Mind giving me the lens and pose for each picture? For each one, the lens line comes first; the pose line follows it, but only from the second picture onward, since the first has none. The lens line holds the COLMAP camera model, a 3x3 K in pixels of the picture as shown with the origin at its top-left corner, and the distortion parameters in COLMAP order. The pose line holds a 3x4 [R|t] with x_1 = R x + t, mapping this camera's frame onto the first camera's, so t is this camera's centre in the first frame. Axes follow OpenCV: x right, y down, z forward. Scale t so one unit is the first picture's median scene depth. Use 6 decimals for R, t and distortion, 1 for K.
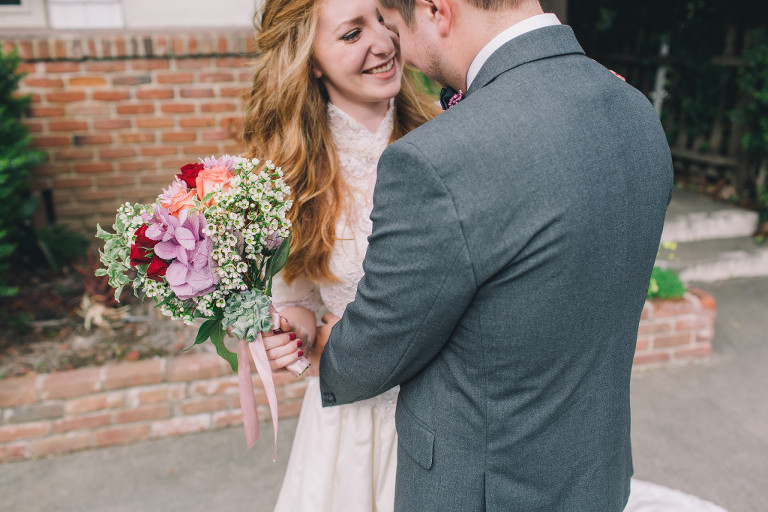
lens RADIAL K [[753.5, 0, 384.0], [0, 753.5, 256.0], [0, 0, 1]] dist [0.000539, -0.020313]
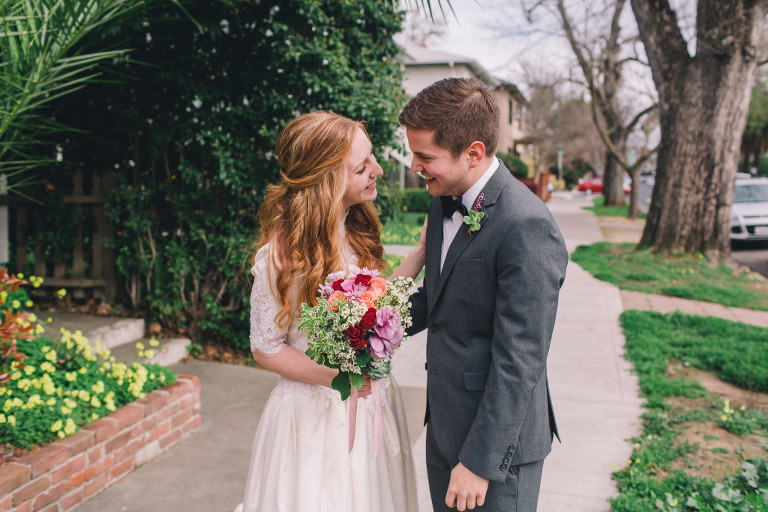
lens RADIAL K [[753.5, 0, 384.0], [0, 753.5, 256.0], [0, 0, 1]] dist [0.000539, -0.020313]
pose [[0.509671, -0.084508, 0.856209, -0.315613], [0.238419, 0.970064, -0.046177, -0.005795], [-0.826675, 0.227672, 0.514562, 0.023356]]
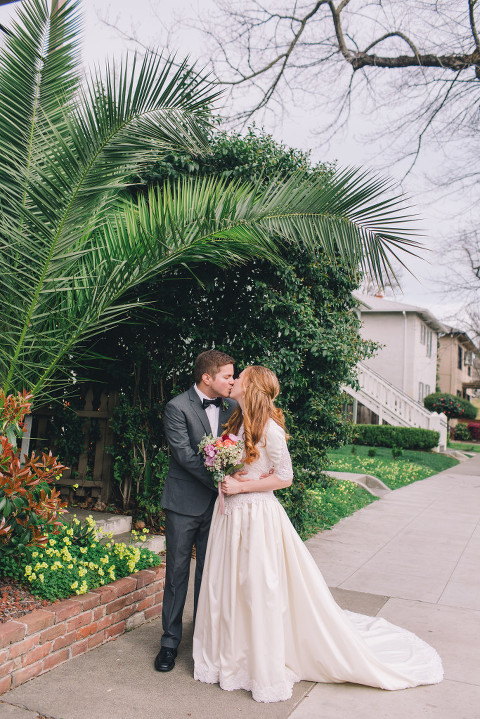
lens RADIAL K [[705.4, 0, 240.0], [0, 705.4, 359.5], [0, 0, 1]] dist [0.000539, -0.020313]
pose [[0.622439, 0.089055, 0.777585, -0.426971], [0.170561, 0.954194, -0.245812, 0.023495], [-0.763858, 0.285629, 0.578738, -0.035490]]
